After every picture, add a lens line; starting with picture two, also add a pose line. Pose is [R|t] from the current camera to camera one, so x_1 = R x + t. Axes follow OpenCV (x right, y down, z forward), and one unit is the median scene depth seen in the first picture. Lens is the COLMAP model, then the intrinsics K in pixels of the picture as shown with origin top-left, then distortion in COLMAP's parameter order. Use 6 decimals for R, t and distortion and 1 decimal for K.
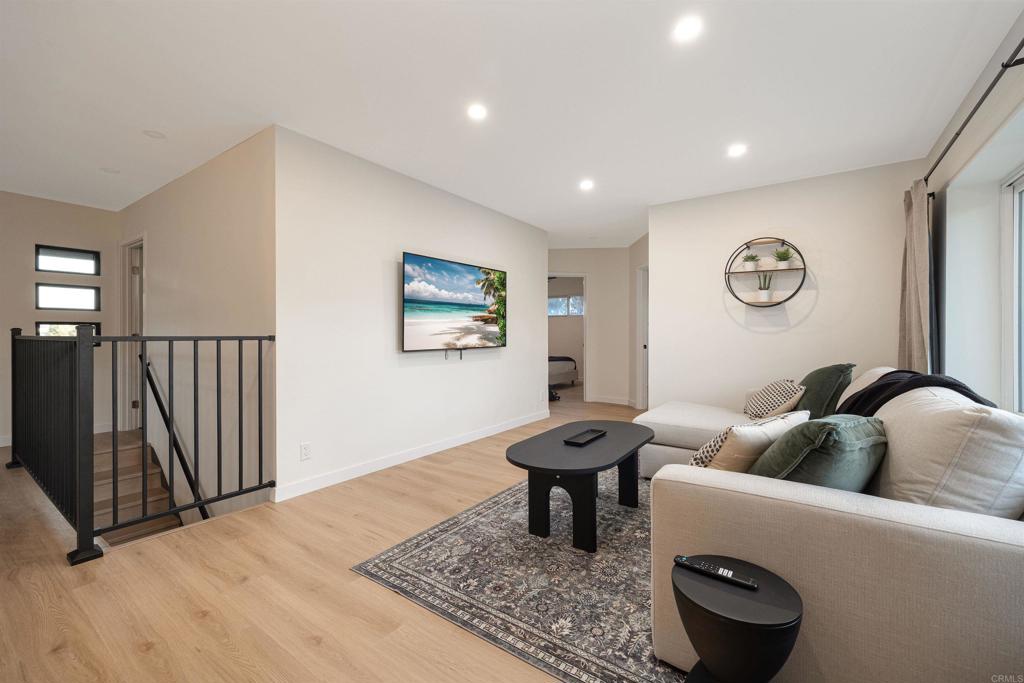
lens RADIAL K [[417.3, 0, 508.7], [0, 417.3, 337.7], [0, 0, 1]] dist [0.002039, 0.000457]
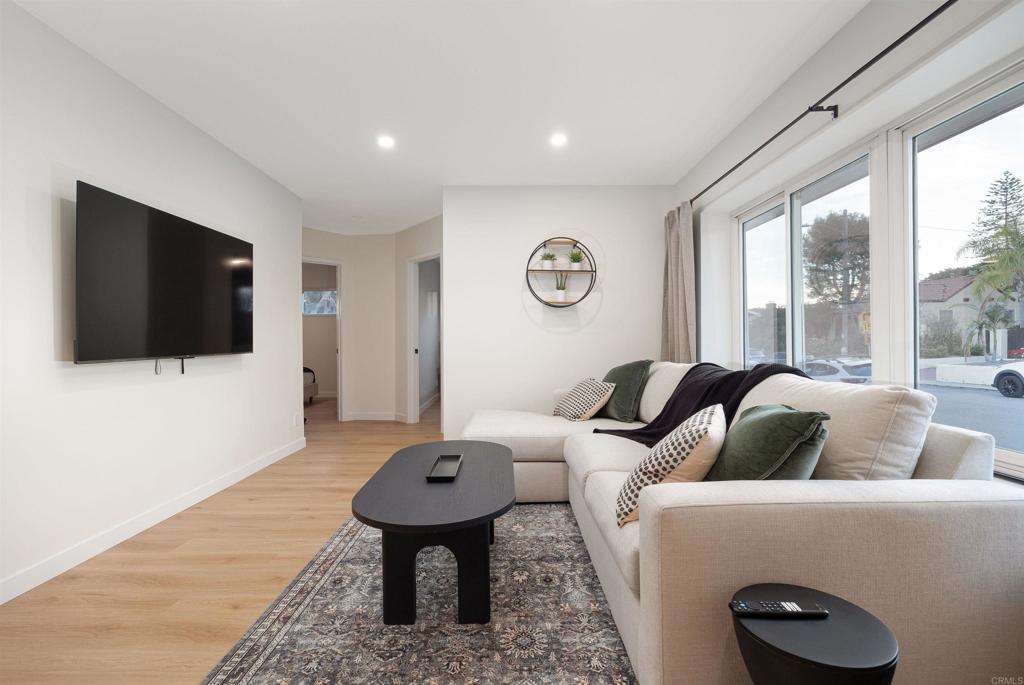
lens RADIAL K [[463.5, 0, 505.6], [0, 463.5, 343.2], [0, 0, 1]] dist [-0.012363, 0.000801]
pose [[0.814001, -0.006177, 0.580830, -0.209262], [0.008523, 0.999963, -0.001310, 0.020142], [-0.580801, 0.006017, 0.814024, 0.271825]]
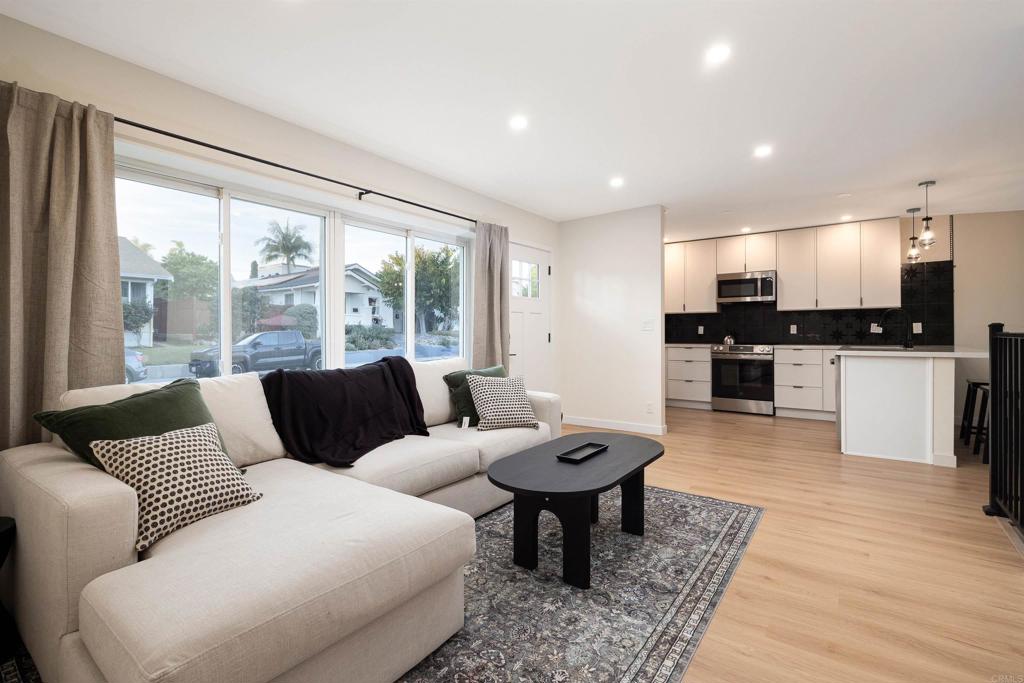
lens RADIAL K [[463.5, 0, 519.0], [0, 463.5, 339.2], [0, 0, 1]] dist [-0.012363, 0.000801]
pose [[-0.999980, 0.006136, 0.001479, 0.322900], [0.006164, 0.999789, 0.019590, -0.016092], [-0.001359, 0.019598, -0.999807, 1.988648]]
